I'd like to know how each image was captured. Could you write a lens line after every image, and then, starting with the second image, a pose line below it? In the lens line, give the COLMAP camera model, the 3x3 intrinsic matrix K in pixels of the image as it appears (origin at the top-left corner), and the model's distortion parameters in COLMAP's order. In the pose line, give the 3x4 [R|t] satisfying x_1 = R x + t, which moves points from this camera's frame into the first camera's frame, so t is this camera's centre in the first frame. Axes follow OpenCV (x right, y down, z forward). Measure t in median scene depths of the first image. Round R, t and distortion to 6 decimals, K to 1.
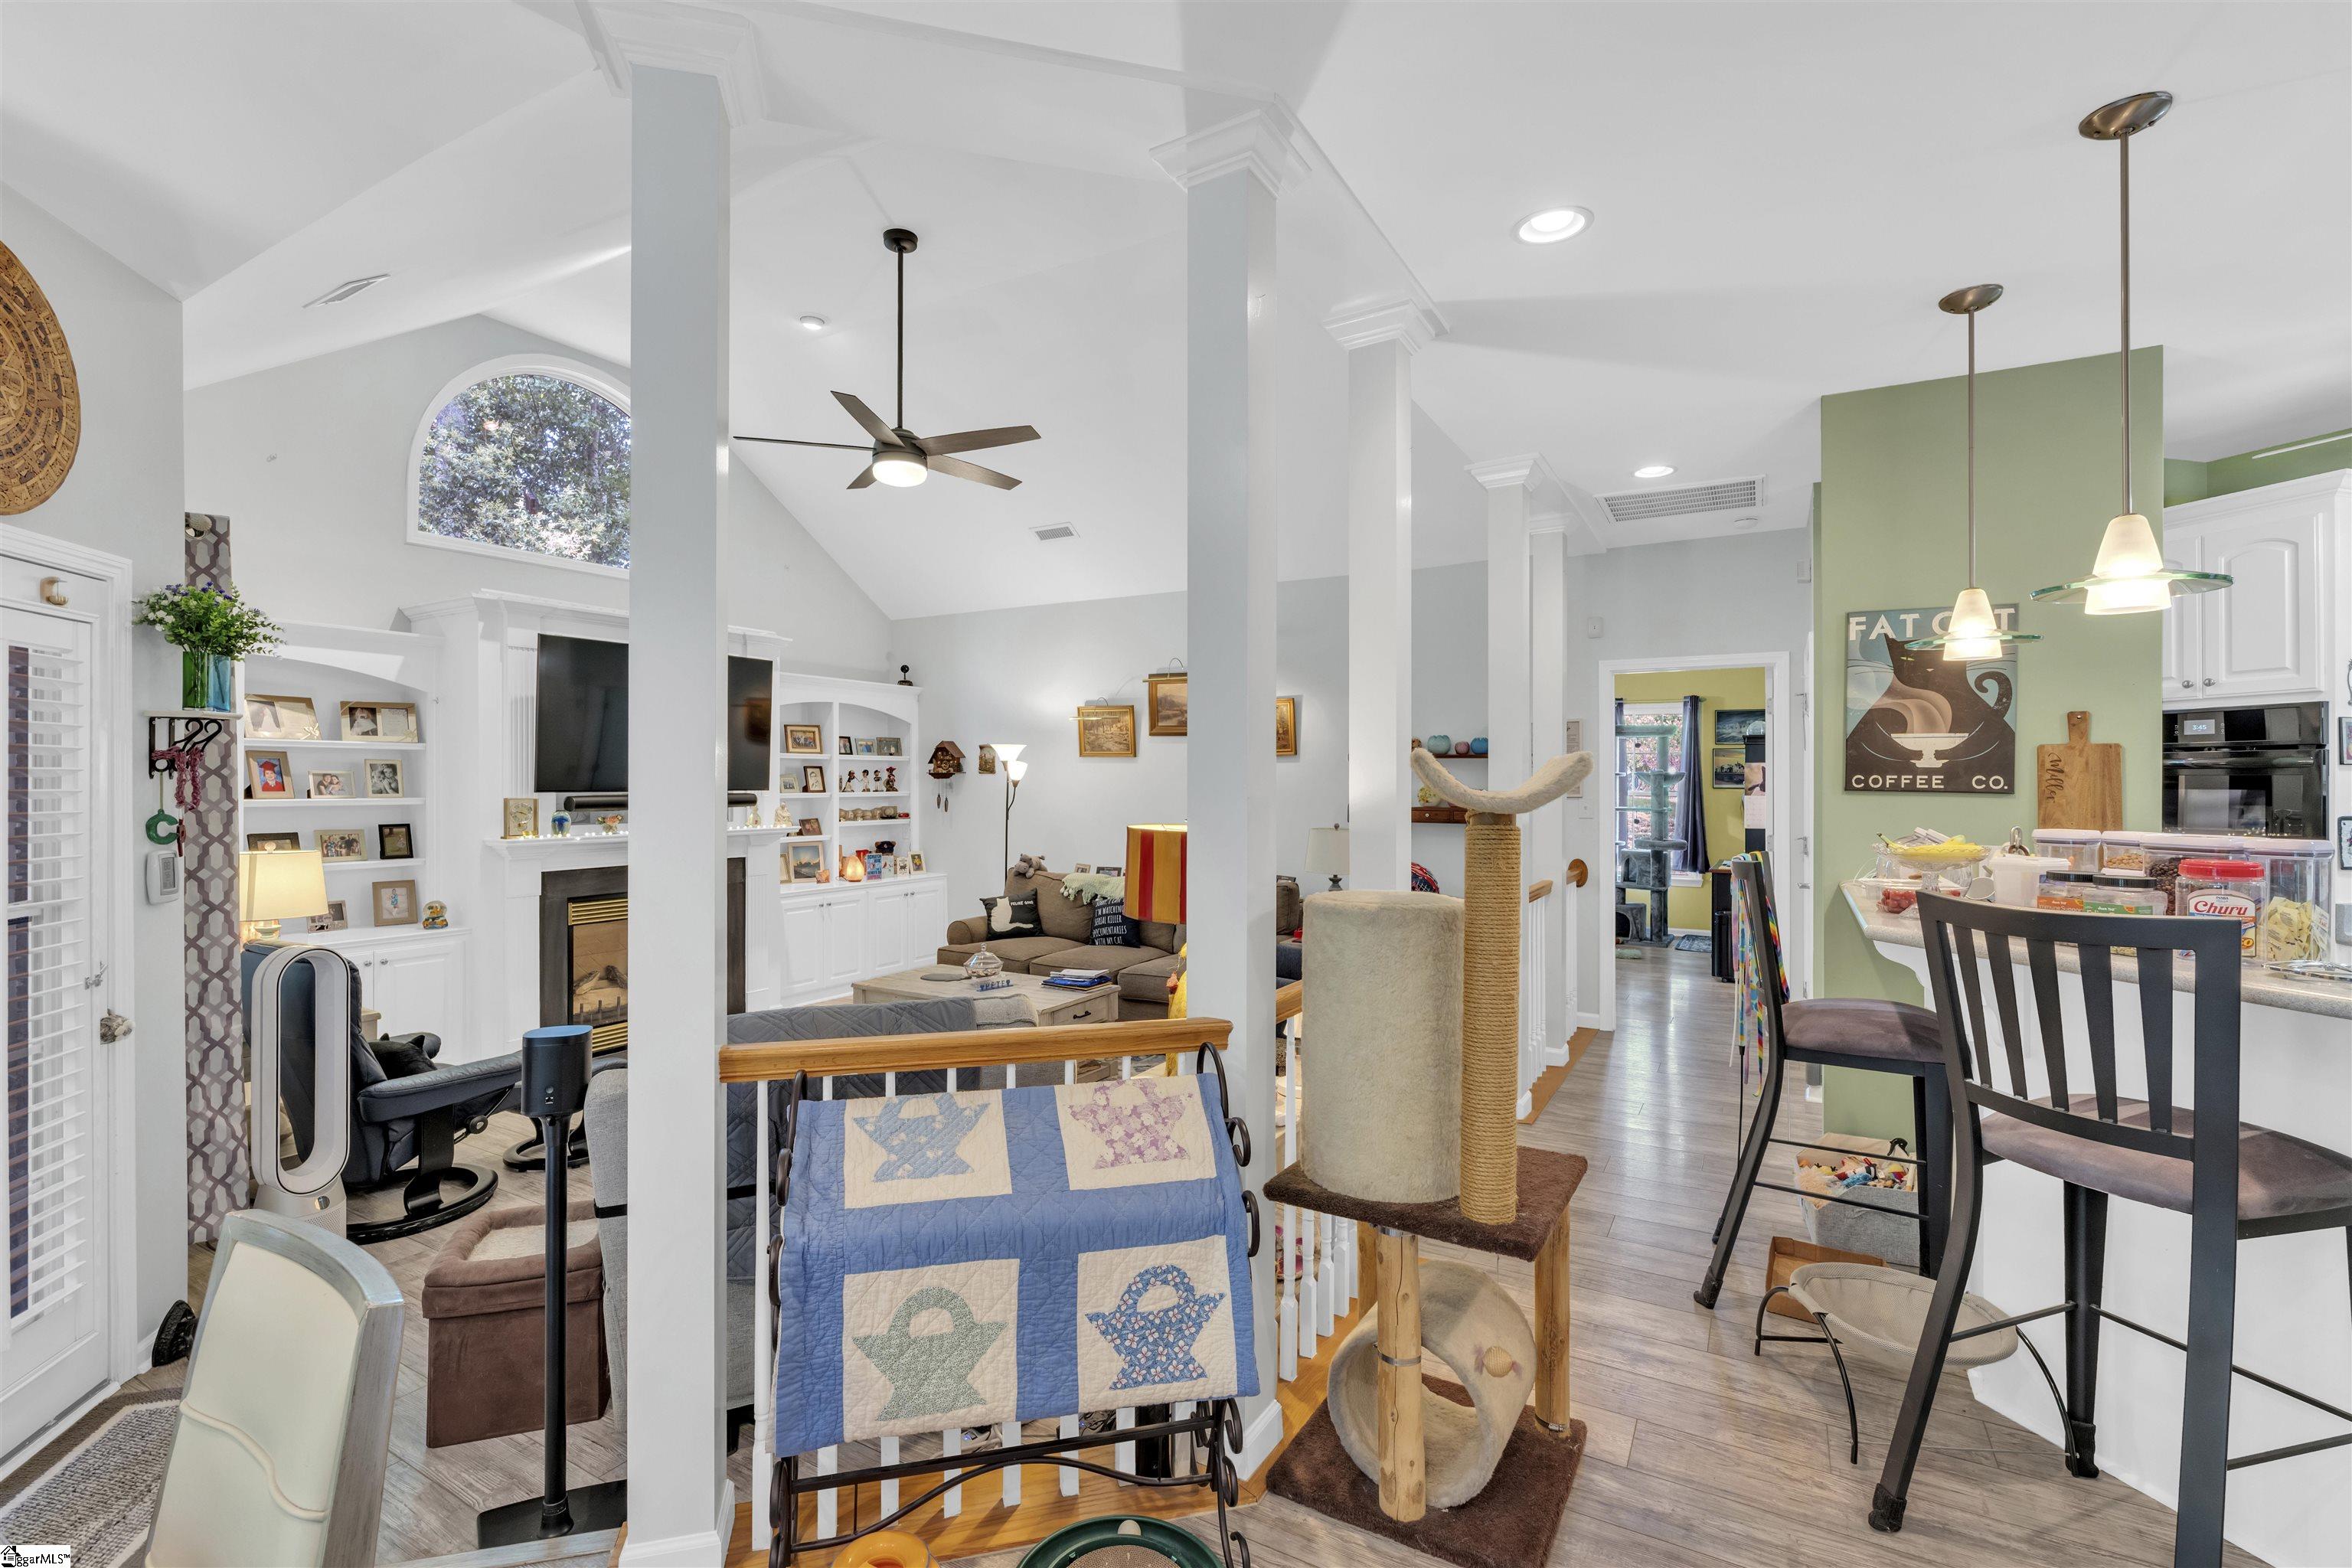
lens RADIAL K [[1055.0, 0, 1176.0], [0, 1055.0, 784.0], [0, 0, 1]] dist [-0.005141, -0.000357]
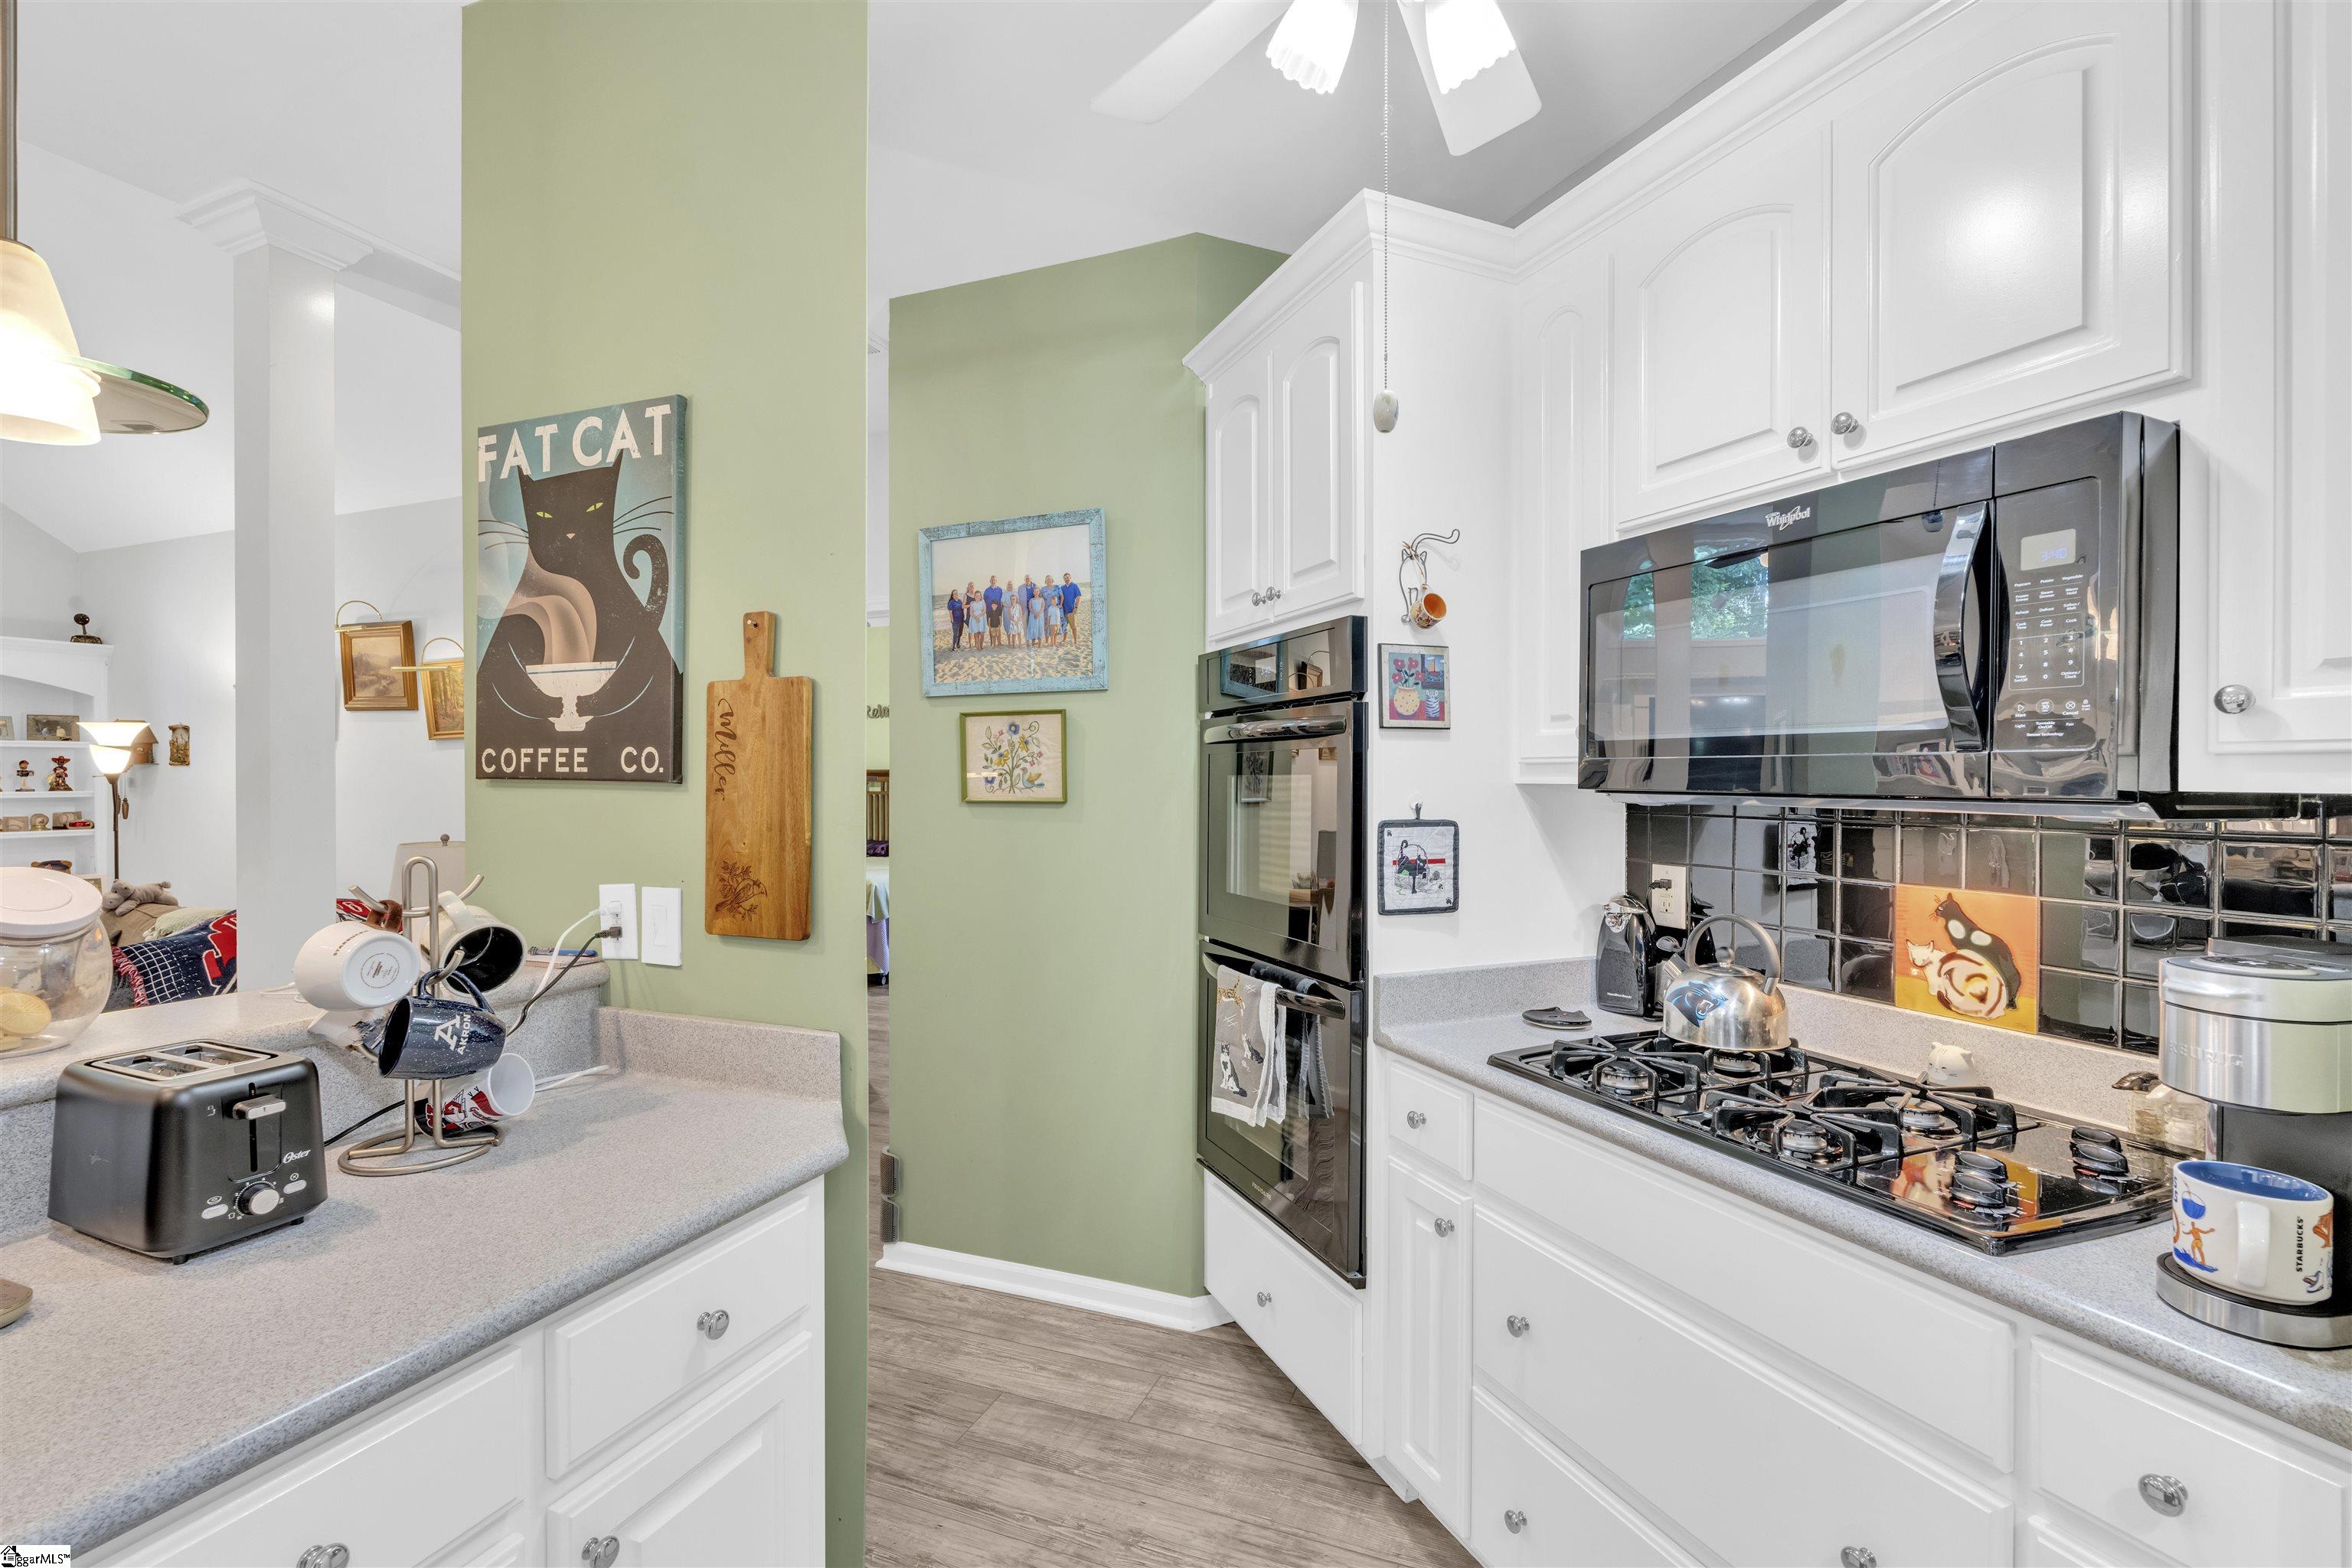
lens RADIAL K [[1045.1, 0, 1188.3], [0, 1045.1, 781.6], [0, 0, 1]] dist [-0.007478, 0.000624]
pose [[0.988006, -0.004252, 0.154354, 0.544754], [0.004240, 0.999991, 0.000405, 0.005437], [-0.154354, 0.000254, 0.988015, 0.273044]]
